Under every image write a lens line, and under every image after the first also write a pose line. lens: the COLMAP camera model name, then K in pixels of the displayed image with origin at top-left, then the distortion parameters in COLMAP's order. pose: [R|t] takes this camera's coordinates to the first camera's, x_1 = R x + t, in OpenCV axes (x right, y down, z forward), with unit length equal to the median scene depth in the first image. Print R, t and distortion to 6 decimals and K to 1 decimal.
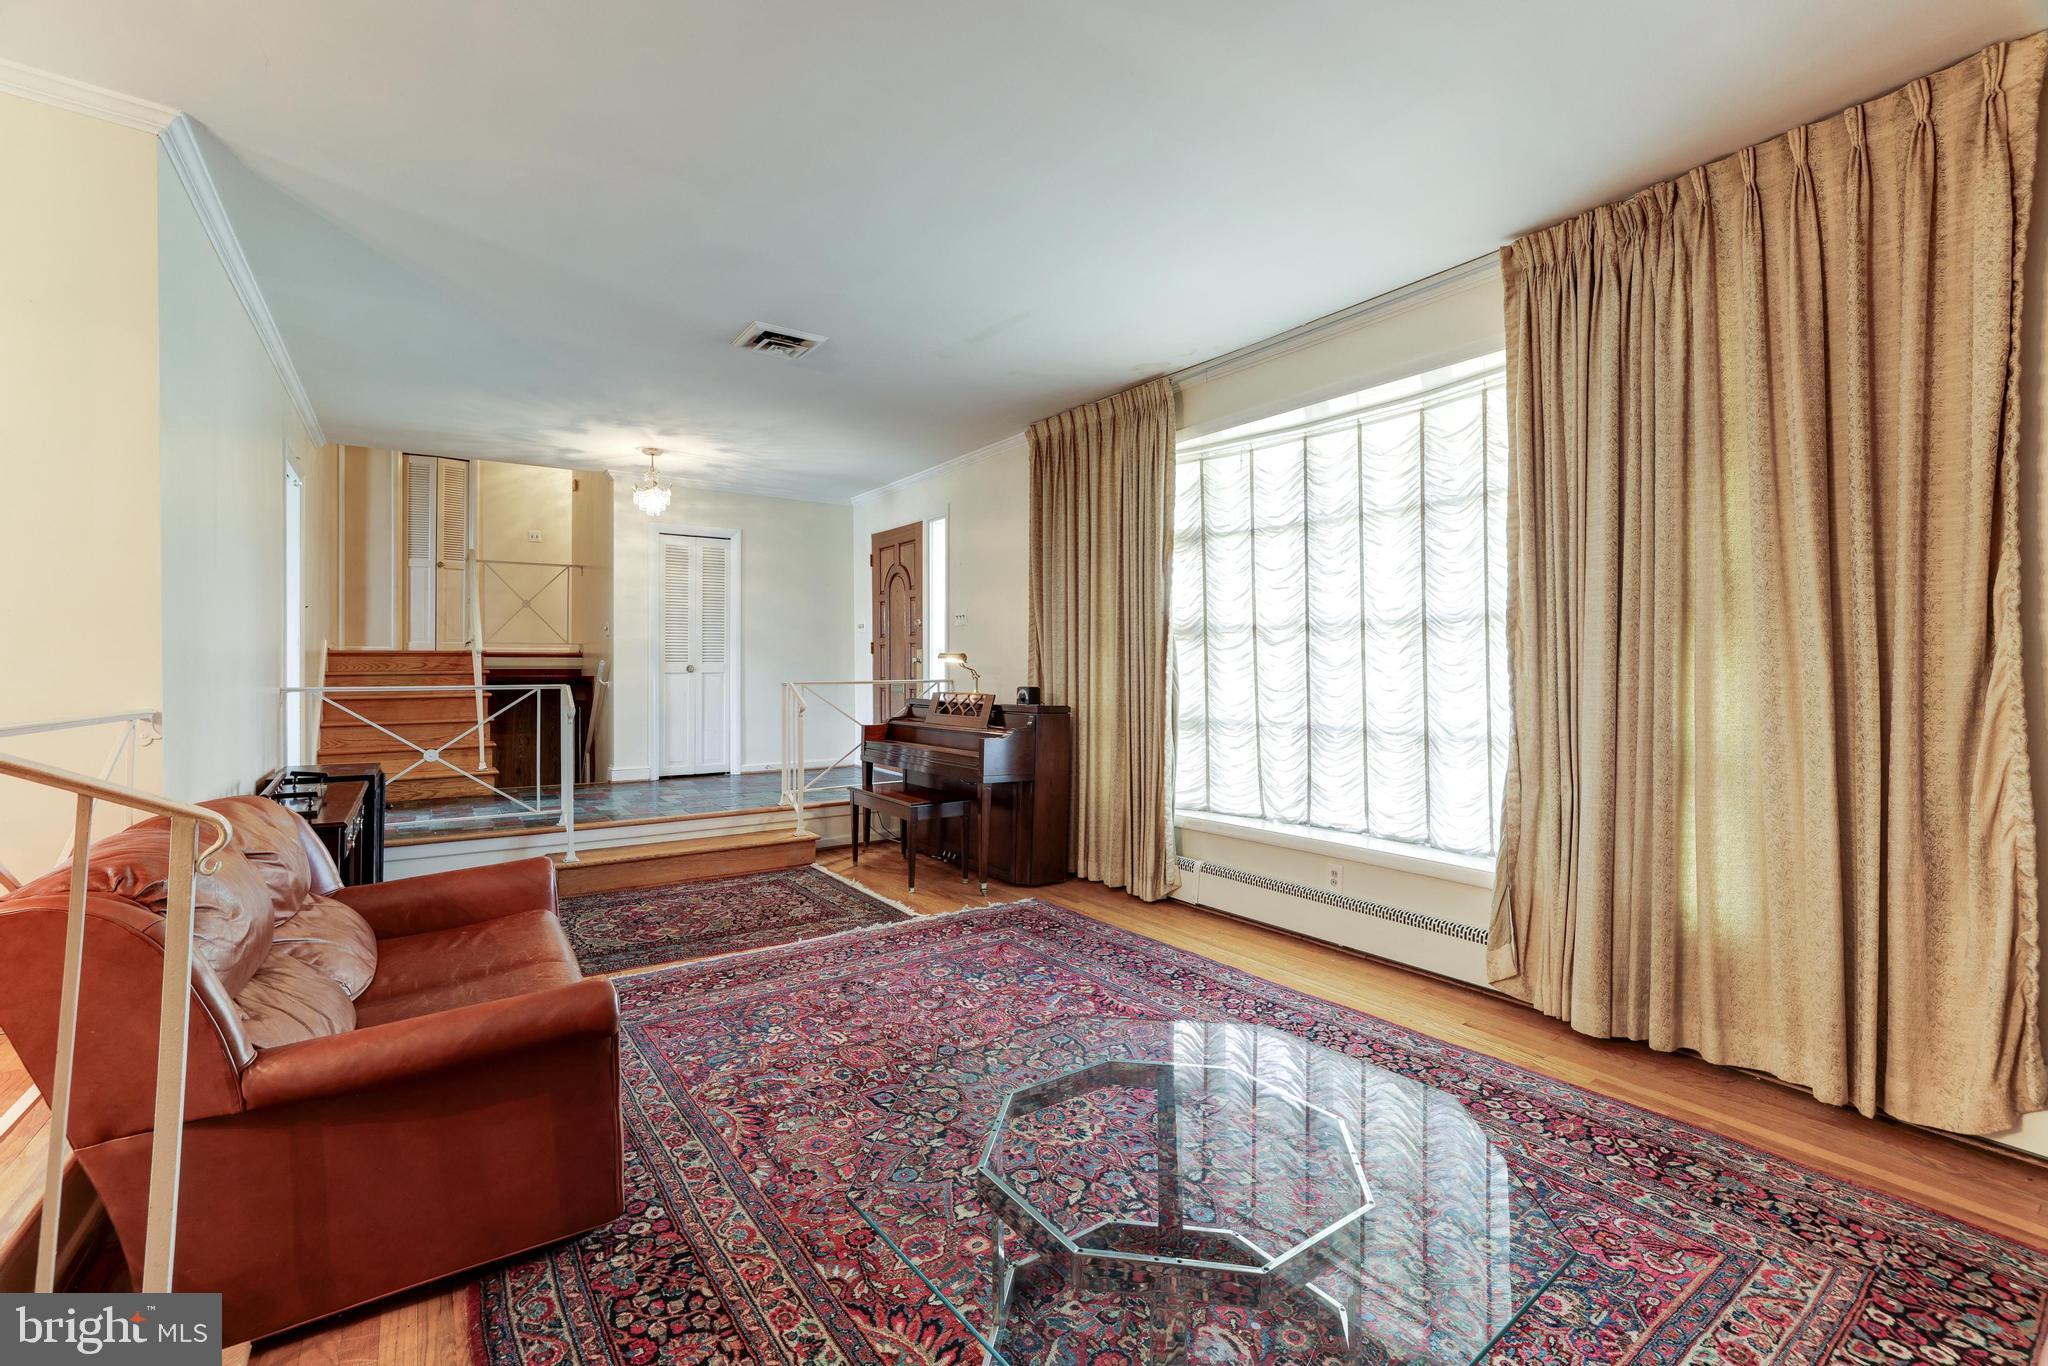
lens RADIAL K [[867.4, 0, 1011.2], [0, 867.4, 662.3], [0, 0, 1]] dist [-0.033239, 0.018054]
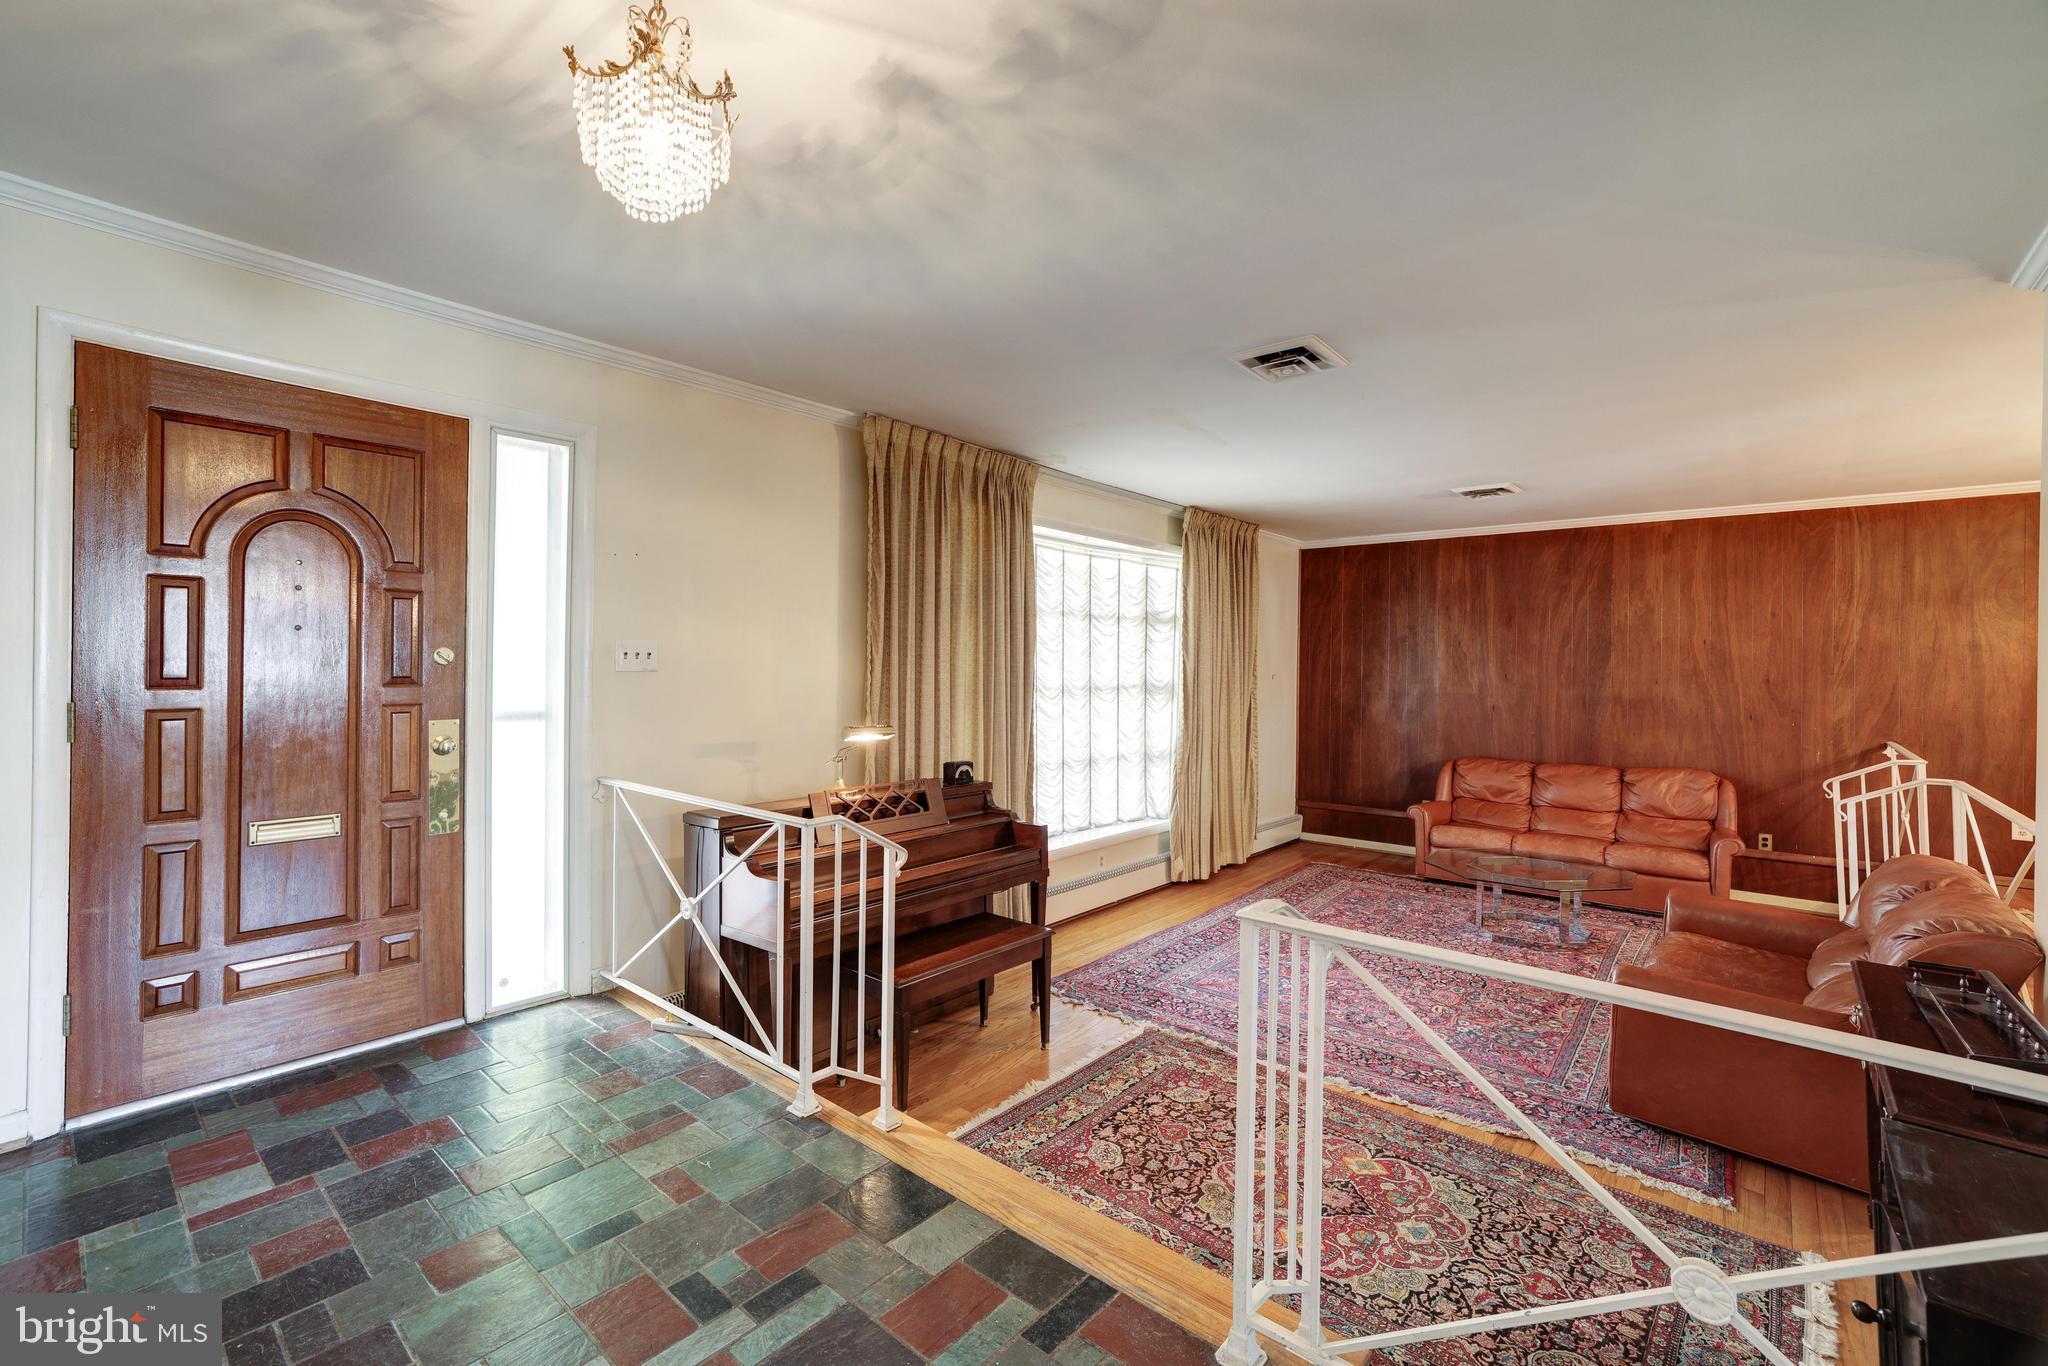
lens RADIAL K [[881.9, 0, 1009.6], [0, 881.9, 663.6], [0, 0, 1]] dist [-0.032454, 0.018956]
pose [[-0.244559, 0.003092, 0.969629, -1.216414], [-0.014938, 0.999864, -0.006956, -0.090325], [-0.969519, -0.016186, -0.244480, 1.754964]]
